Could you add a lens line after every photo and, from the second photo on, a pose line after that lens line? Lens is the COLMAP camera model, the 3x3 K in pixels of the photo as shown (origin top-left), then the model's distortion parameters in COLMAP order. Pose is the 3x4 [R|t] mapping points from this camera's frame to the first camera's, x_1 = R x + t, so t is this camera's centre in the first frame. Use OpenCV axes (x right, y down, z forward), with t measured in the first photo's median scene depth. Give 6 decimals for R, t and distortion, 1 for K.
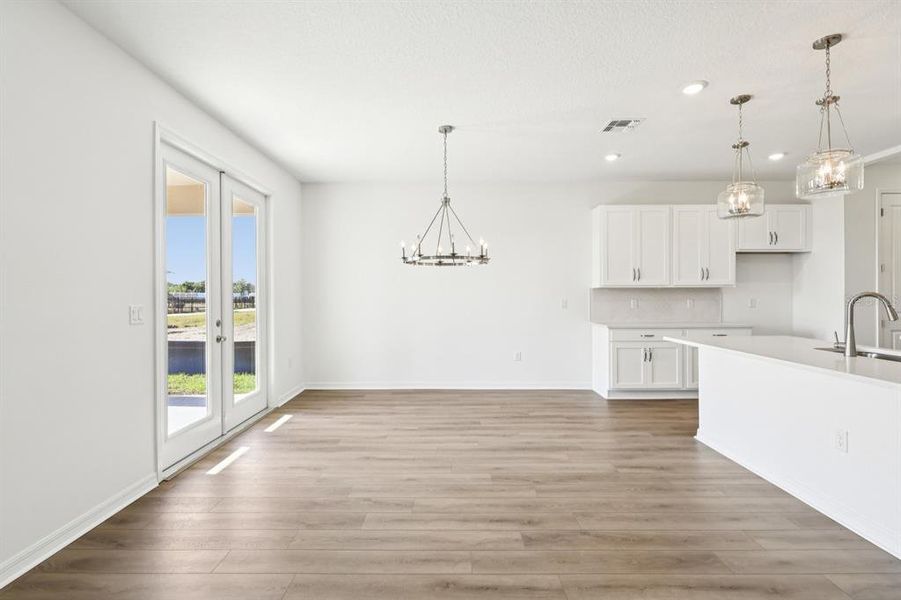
lens RADIAL K [[419.8, 0, 451.7], [0, 419.8, 294.6], [0, 0, 1]] dist [-0.001348, 0.000863]
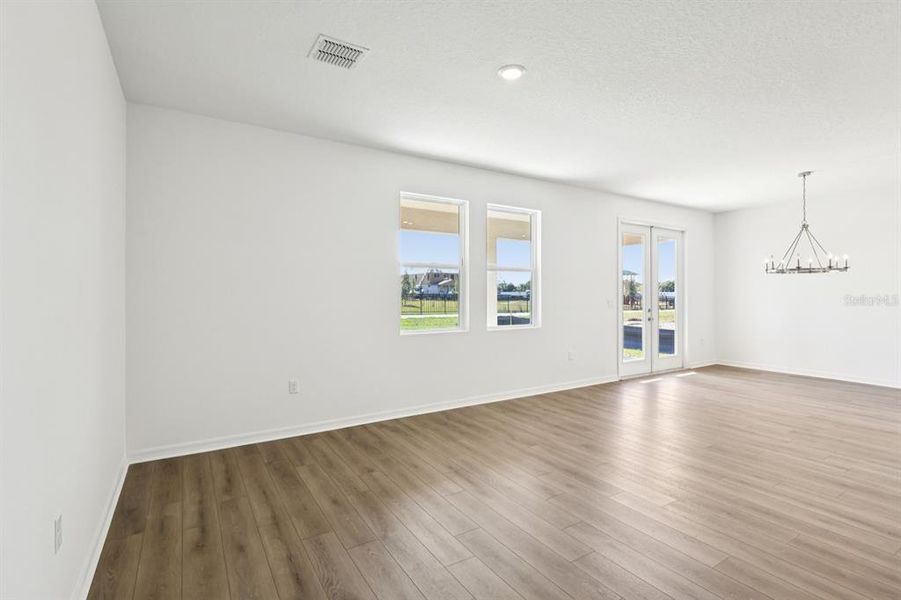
lens RADIAL K [[419.8, 0, 450.6], [0, 419.8, 299.4], [0, 0, 1]] dist [-0.001348, 0.000863]
pose [[0.526499, 0.012693, -0.850081, 0.544089], [-0.000833, 0.999896, 0.014413, -0.005514], [0.850175, -0.006881, 0.526455, -0.701123]]
